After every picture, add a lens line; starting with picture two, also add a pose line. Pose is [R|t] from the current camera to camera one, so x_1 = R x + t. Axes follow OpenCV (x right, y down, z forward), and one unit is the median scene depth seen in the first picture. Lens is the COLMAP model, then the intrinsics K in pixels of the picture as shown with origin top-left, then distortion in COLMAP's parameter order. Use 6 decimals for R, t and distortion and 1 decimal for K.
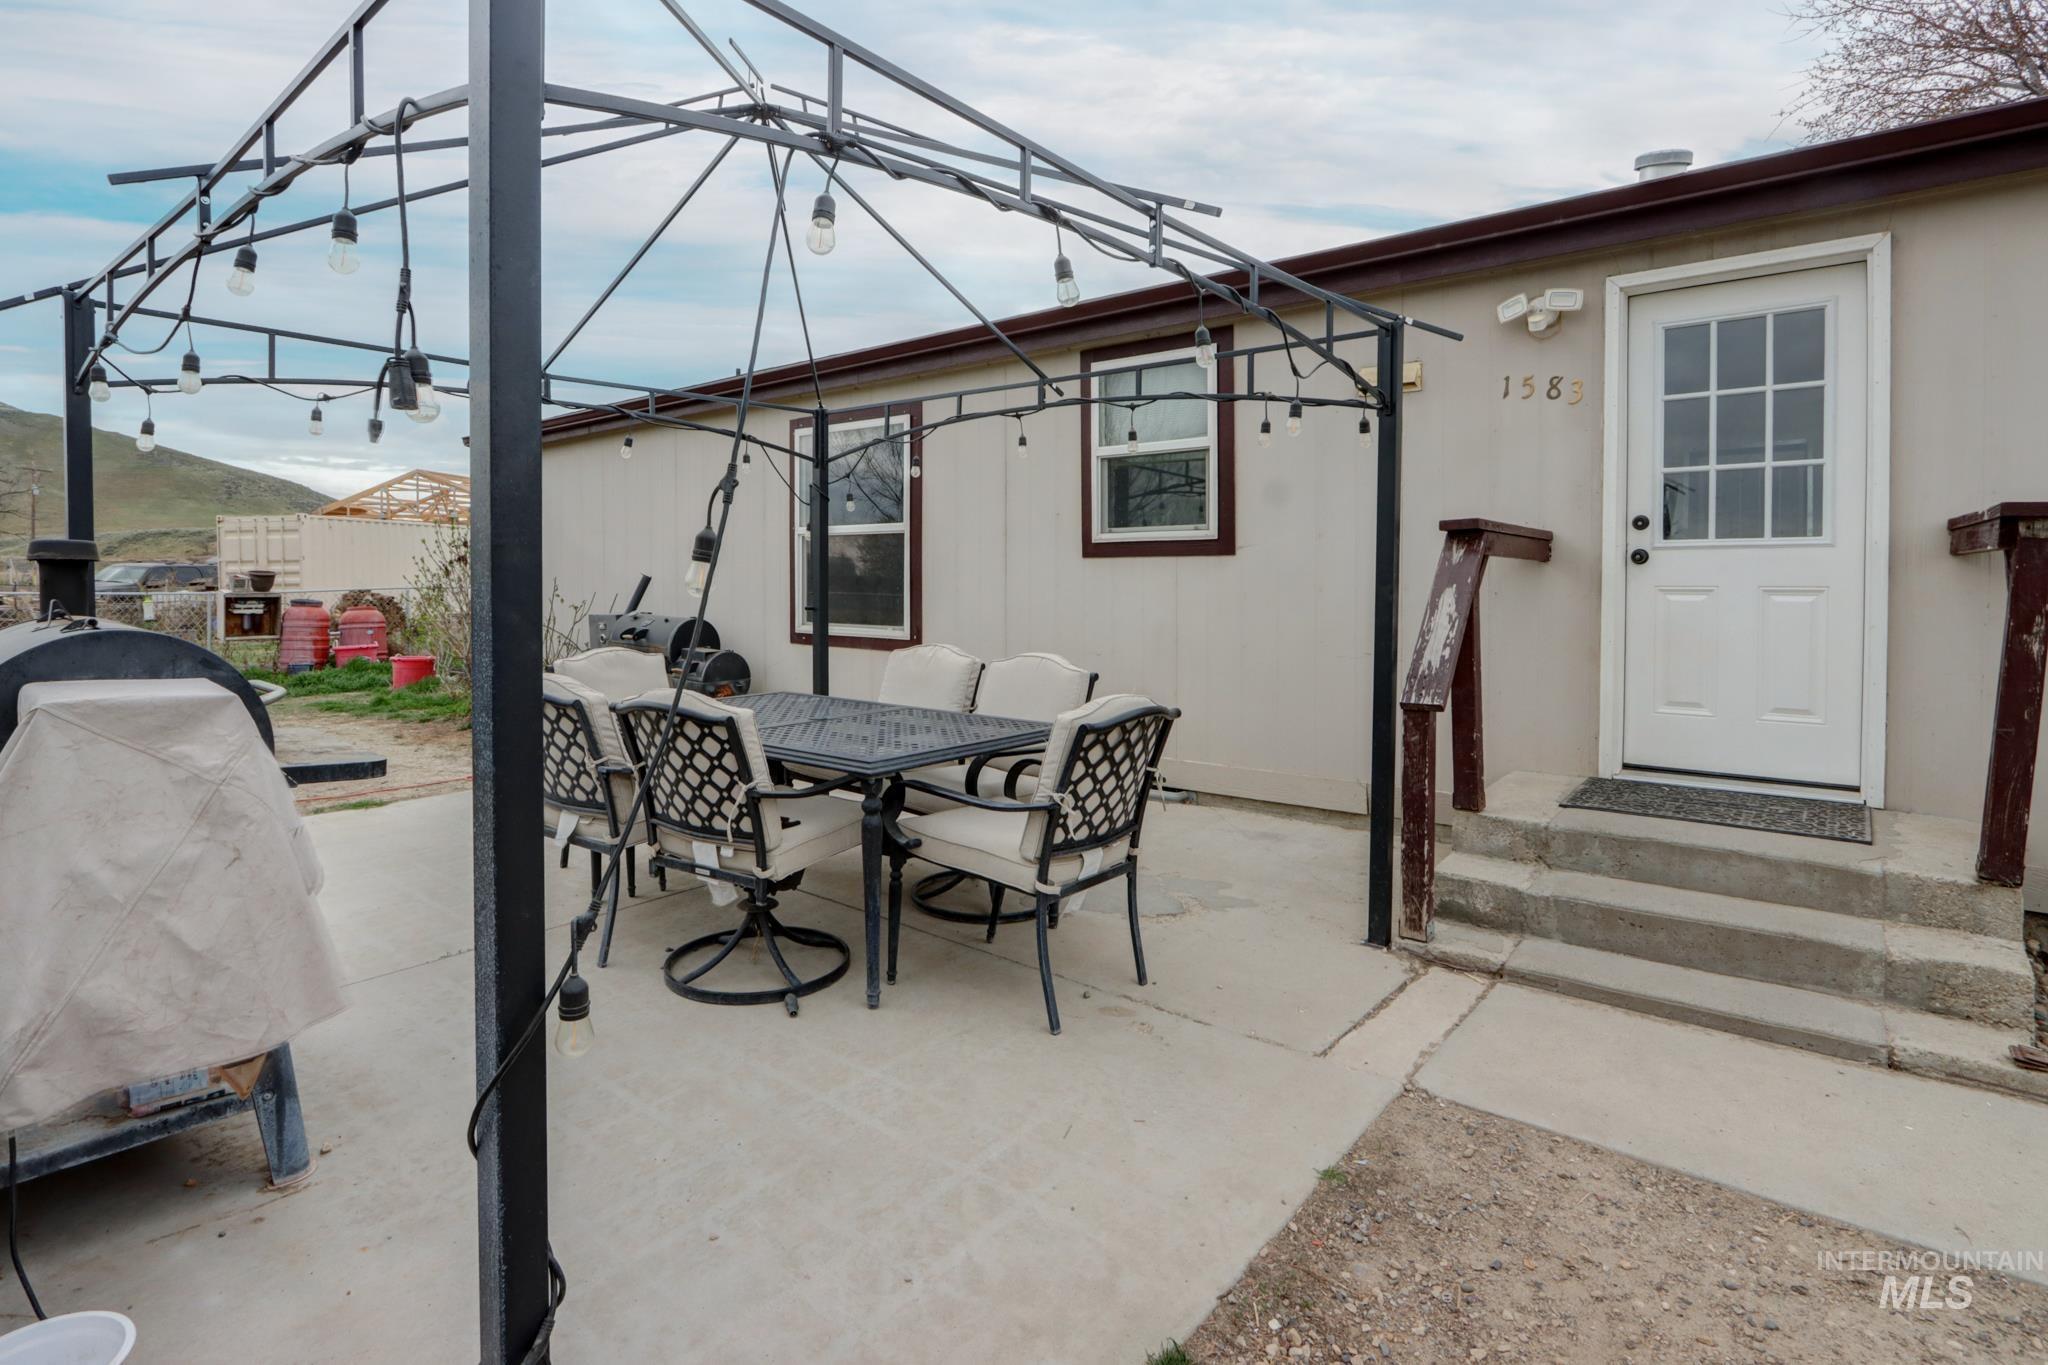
lens RADIAL K [[1007.2, 0, 1023.1], [0, 1007.2, 613.5], [0, 0, 1]] dist [0.002352, 0.000570]
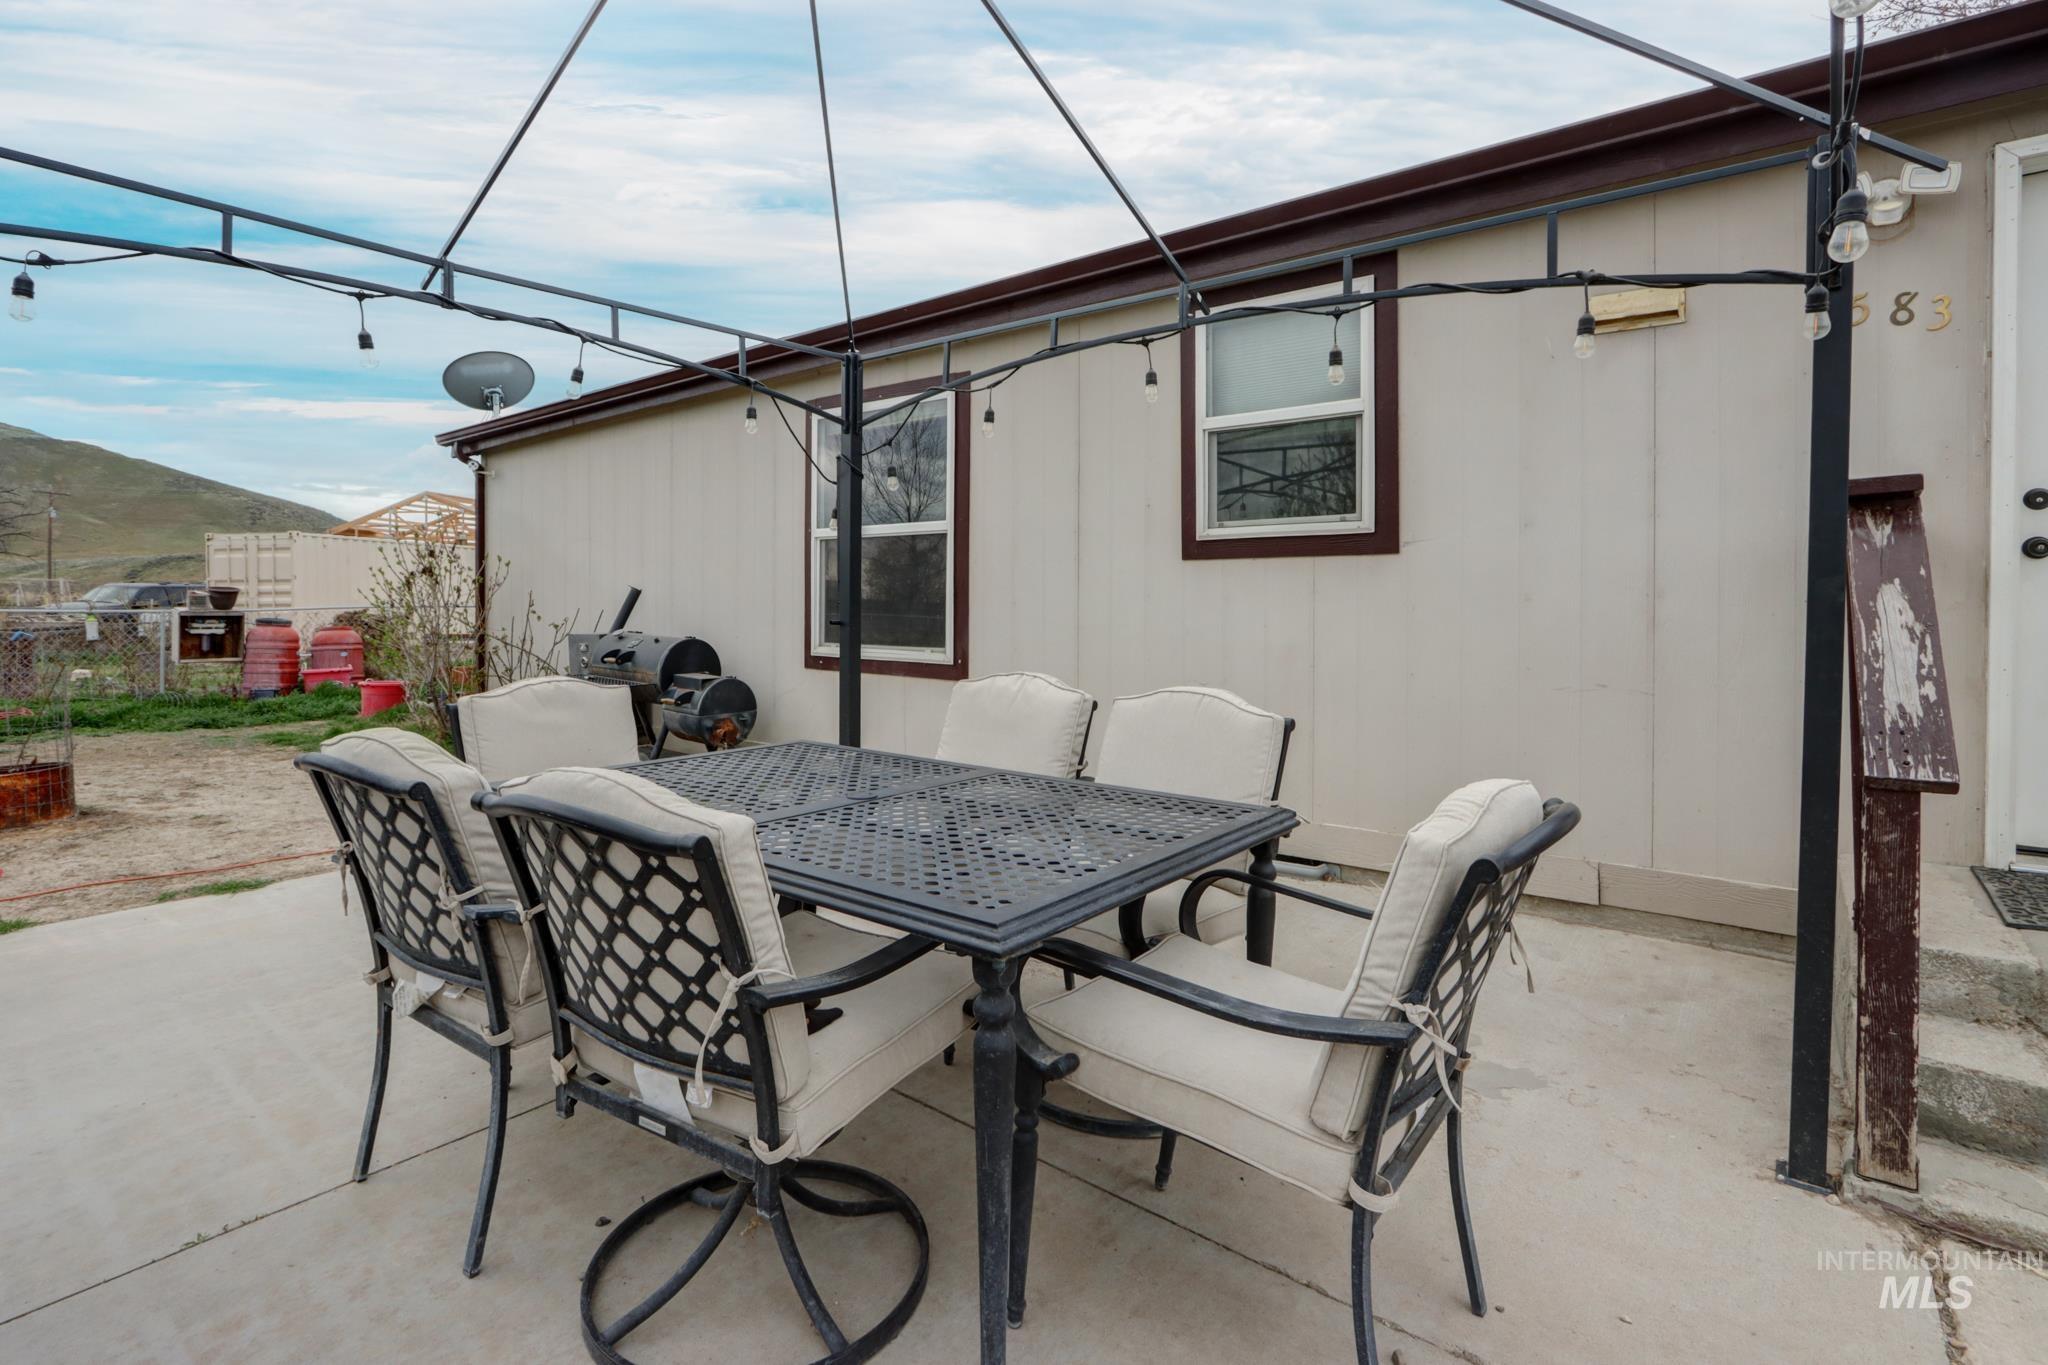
lens RADIAL K [[948.3, 0, 1022.7], [0, 948.3, 617.7], [0, 0, 1]] dist [-0.002607, 0.000008]
pose [[0.999978, 0.001715, 0.006420, -0.076157], [-0.001577, 0.999770, -0.021403, 0.005647], [-0.006455, 0.021393, 0.999750, 0.291212]]
